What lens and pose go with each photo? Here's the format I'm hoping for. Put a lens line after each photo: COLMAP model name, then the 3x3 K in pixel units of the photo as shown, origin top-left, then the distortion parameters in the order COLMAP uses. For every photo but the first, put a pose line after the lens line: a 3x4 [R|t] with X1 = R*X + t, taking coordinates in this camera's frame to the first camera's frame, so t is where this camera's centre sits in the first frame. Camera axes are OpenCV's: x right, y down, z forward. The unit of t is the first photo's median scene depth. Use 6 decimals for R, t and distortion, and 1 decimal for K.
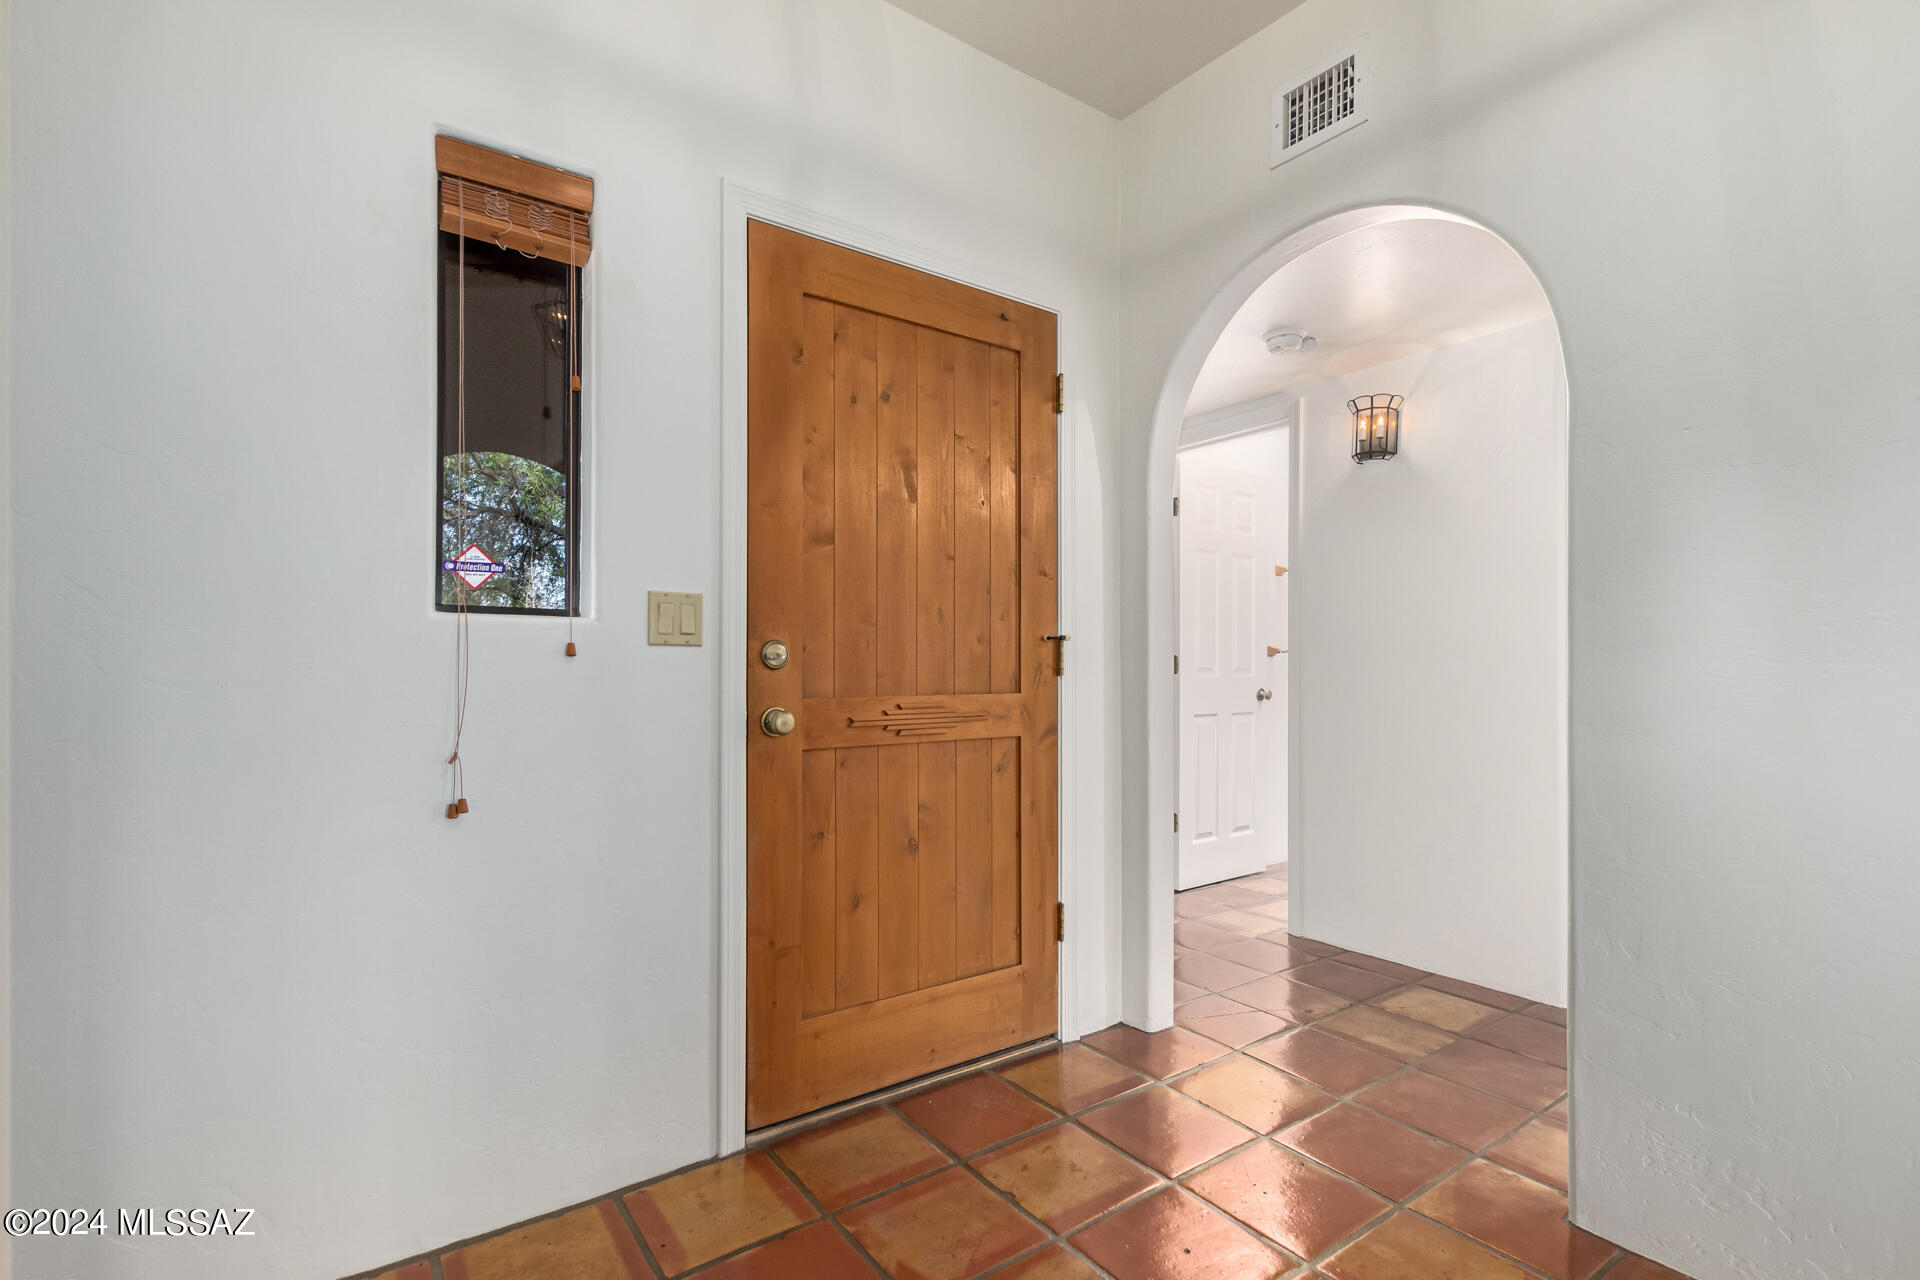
lens RADIAL K [[898.1, 0, 934.0], [0, 898.1, 663.8], [0, 0, 1]] dist [0.003848, 0.000380]
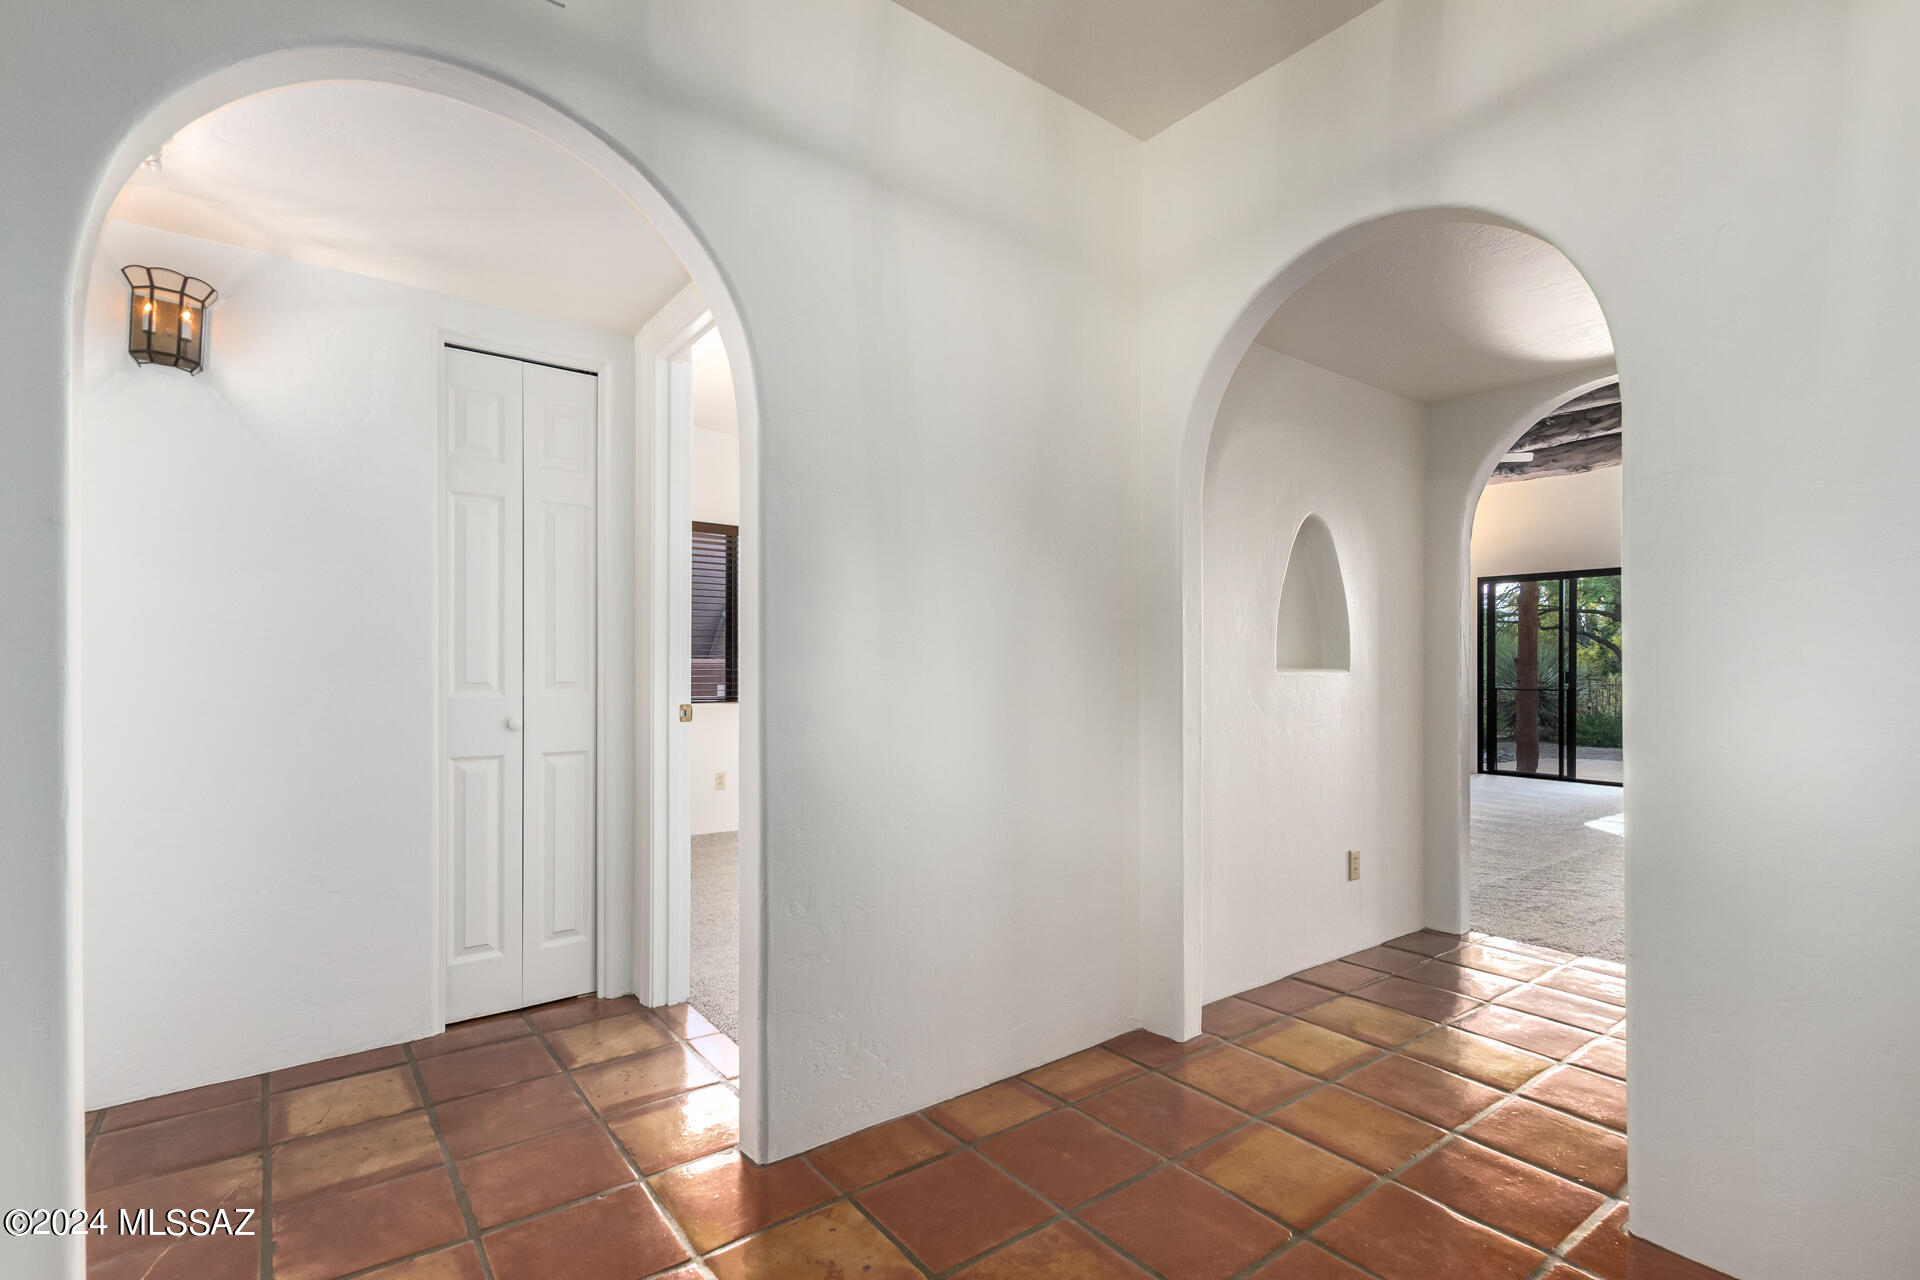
lens RADIAL K [[875.8, 0, 1006.0], [0, 875.8, 661.9], [0, 0, 1]] dist [0.001806, -0.000592]
pose [[-0.070555, 0.007772, 0.997478, -0.262487], [-0.007320, 0.999939, -0.008309, -0.001965], [-0.997481, -0.007888, -0.070493, 0.491176]]
